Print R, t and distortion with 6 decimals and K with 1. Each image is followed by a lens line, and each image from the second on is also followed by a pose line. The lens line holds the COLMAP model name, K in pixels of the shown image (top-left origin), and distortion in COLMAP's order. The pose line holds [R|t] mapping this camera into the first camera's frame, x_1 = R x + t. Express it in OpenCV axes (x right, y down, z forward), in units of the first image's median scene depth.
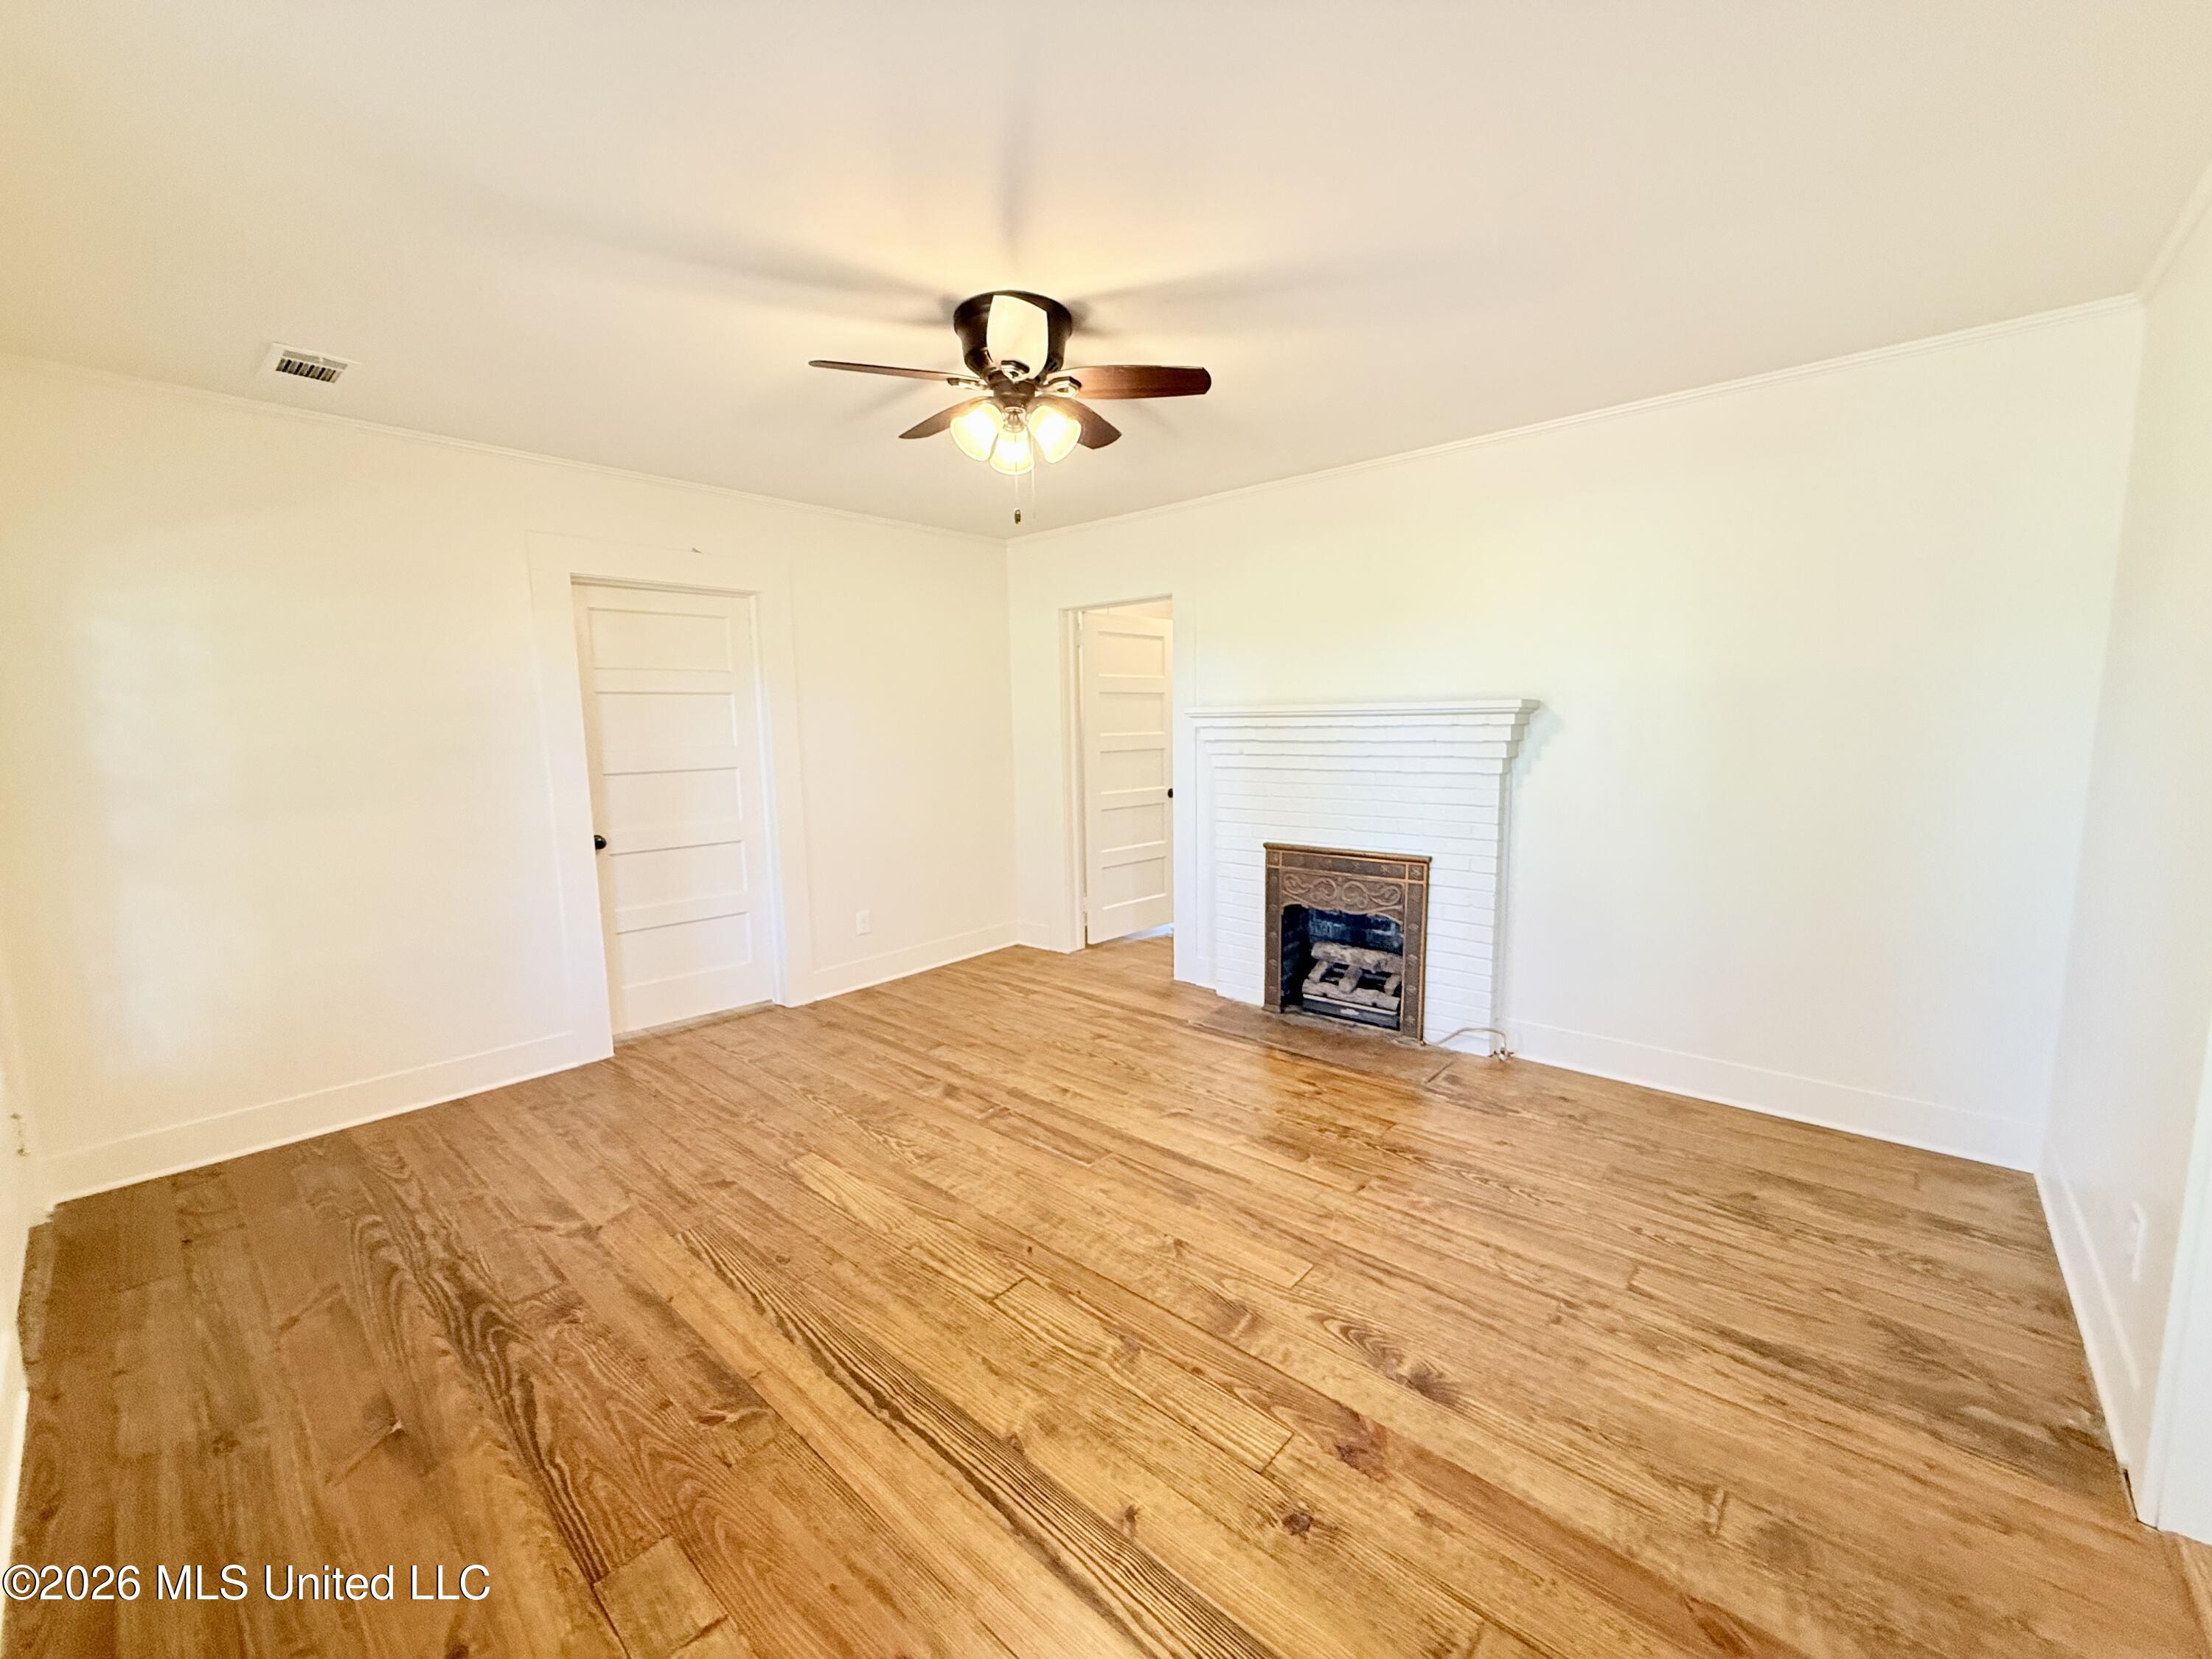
lens RADIAL K [[879.3, 0, 1102.5], [0, 879.3, 829.9], [0, 0, 1]] dist [0.000367, -0.000381]
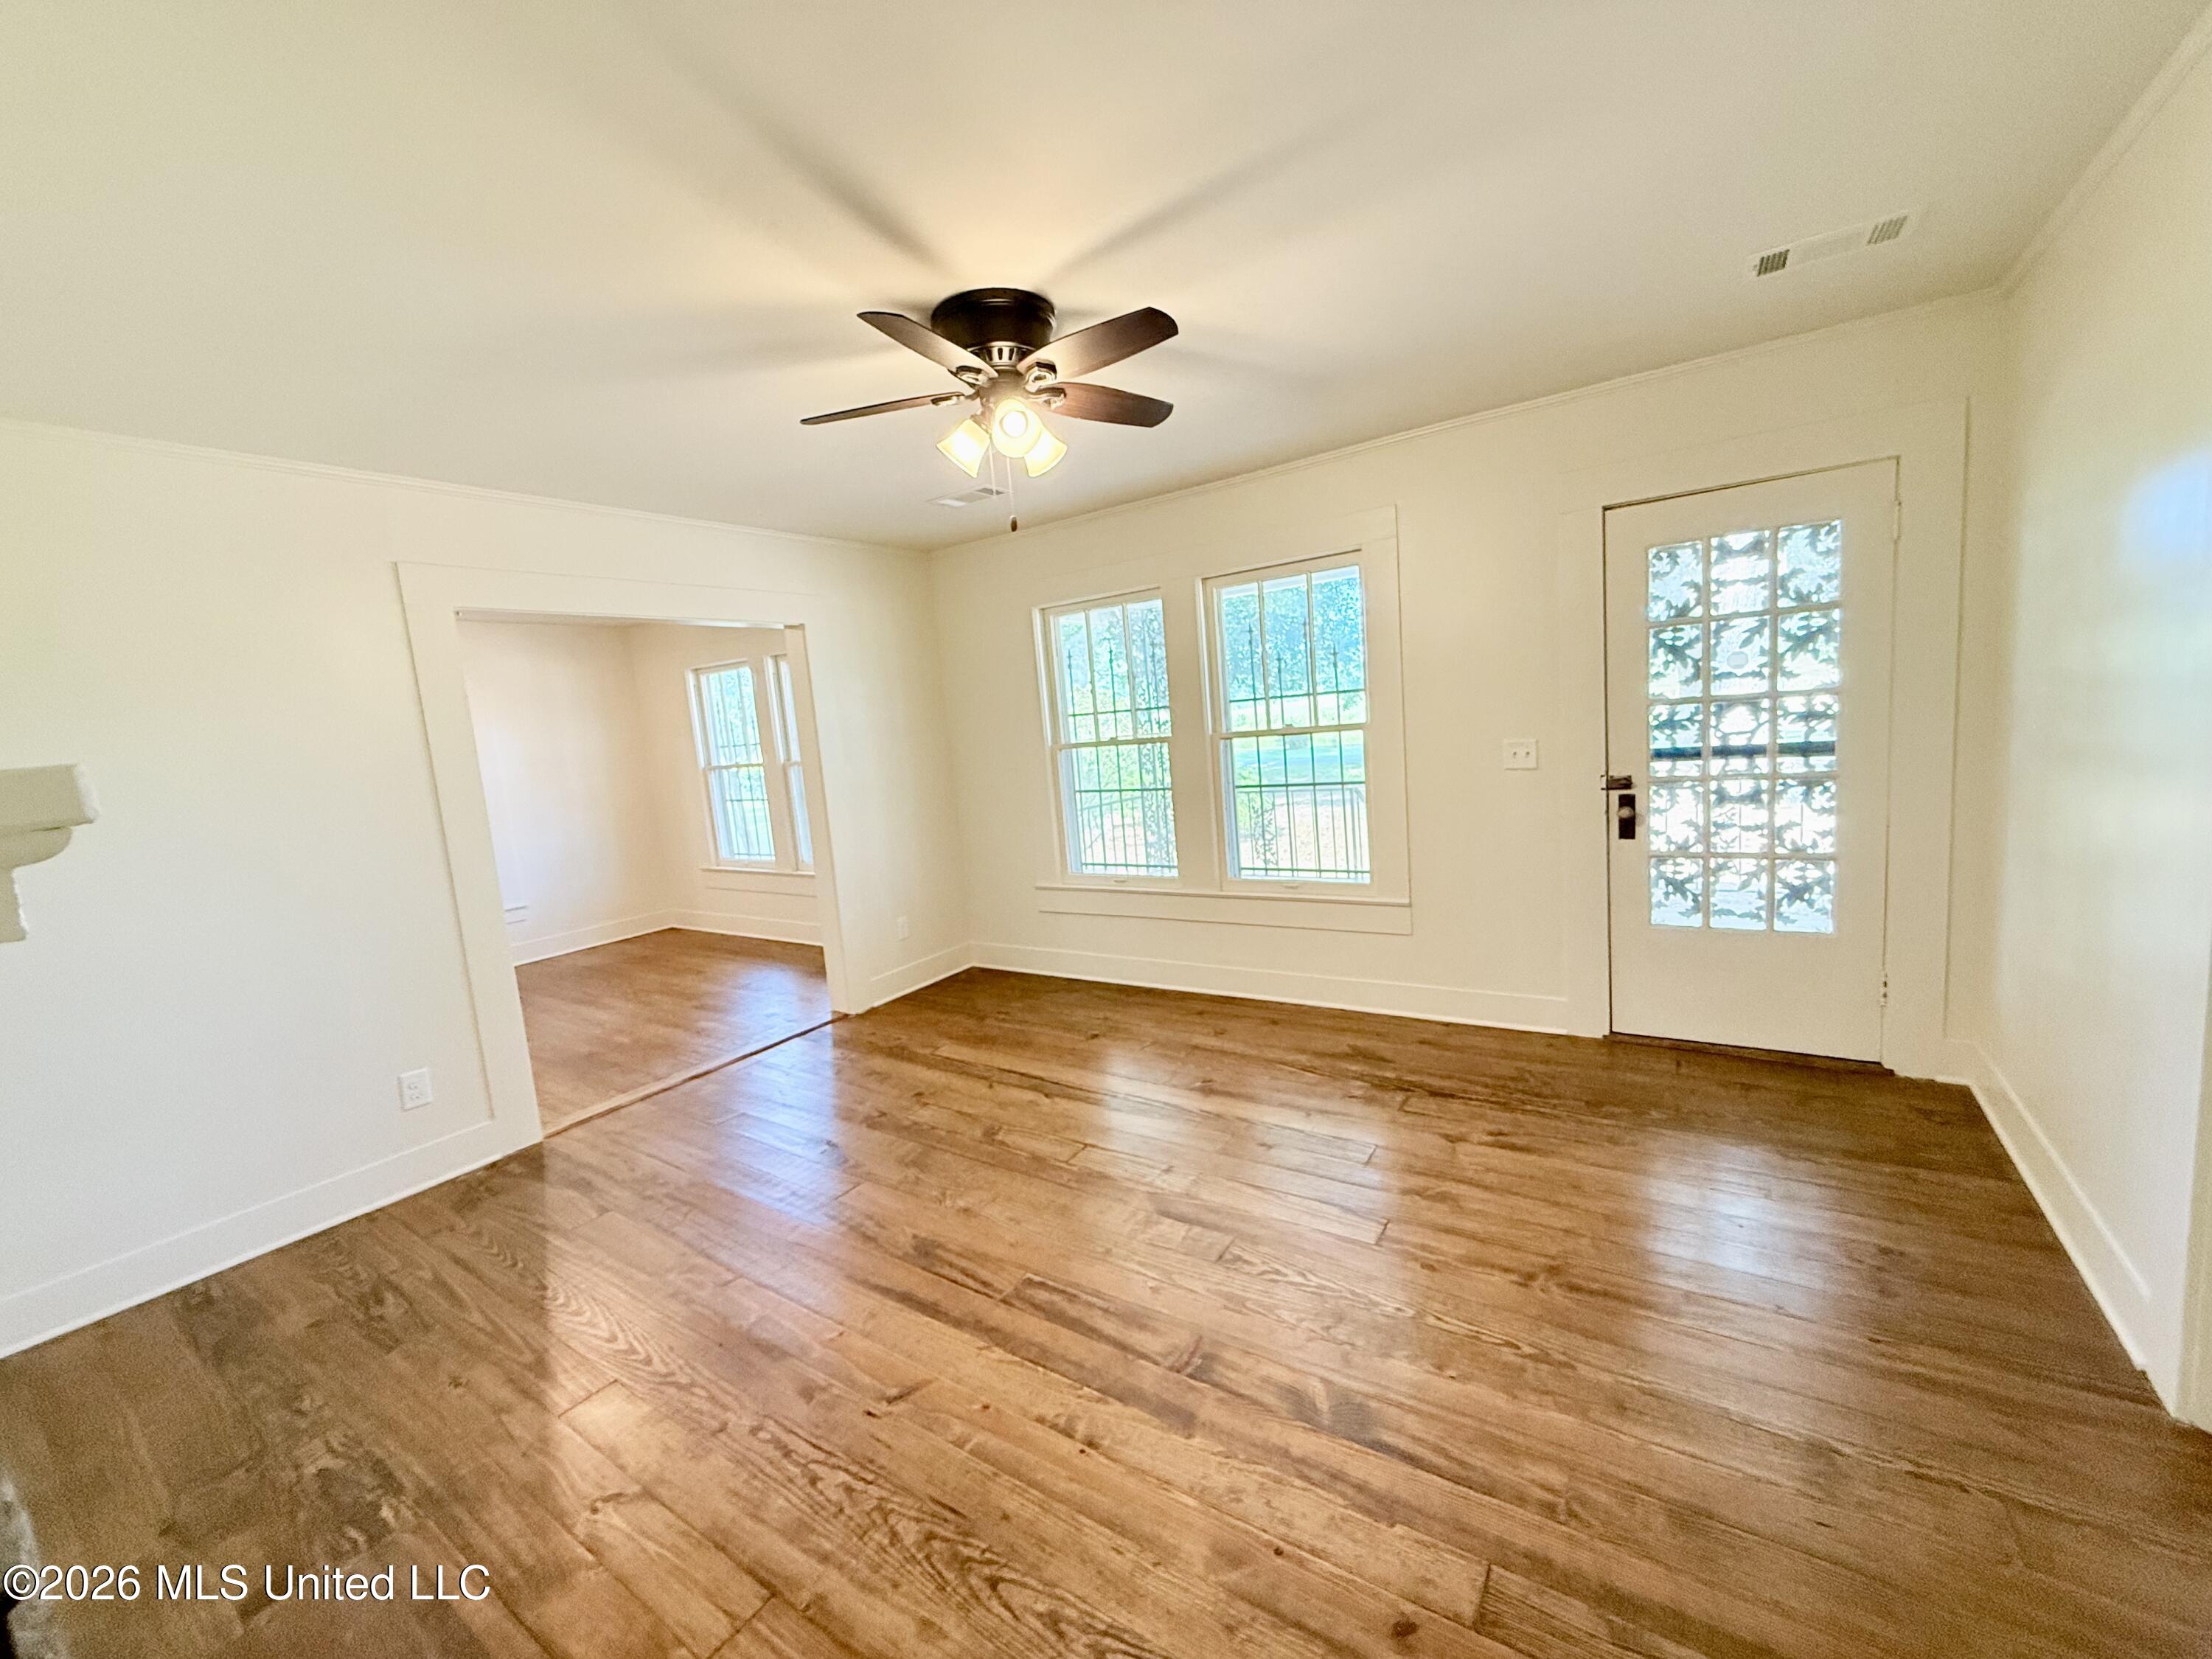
lens RADIAL K [[879.3, 0, 1102.5], [0, 879.3, 829.9], [0, 0, 1]] dist [0.000367, -0.000381]
pose [[-0.986945, 0.114681, -0.113082, -0.040909], [0.083991, 0.965576, 0.246188, -0.237844], [0.137422, 0.233476, -0.962603, 1.806748]]
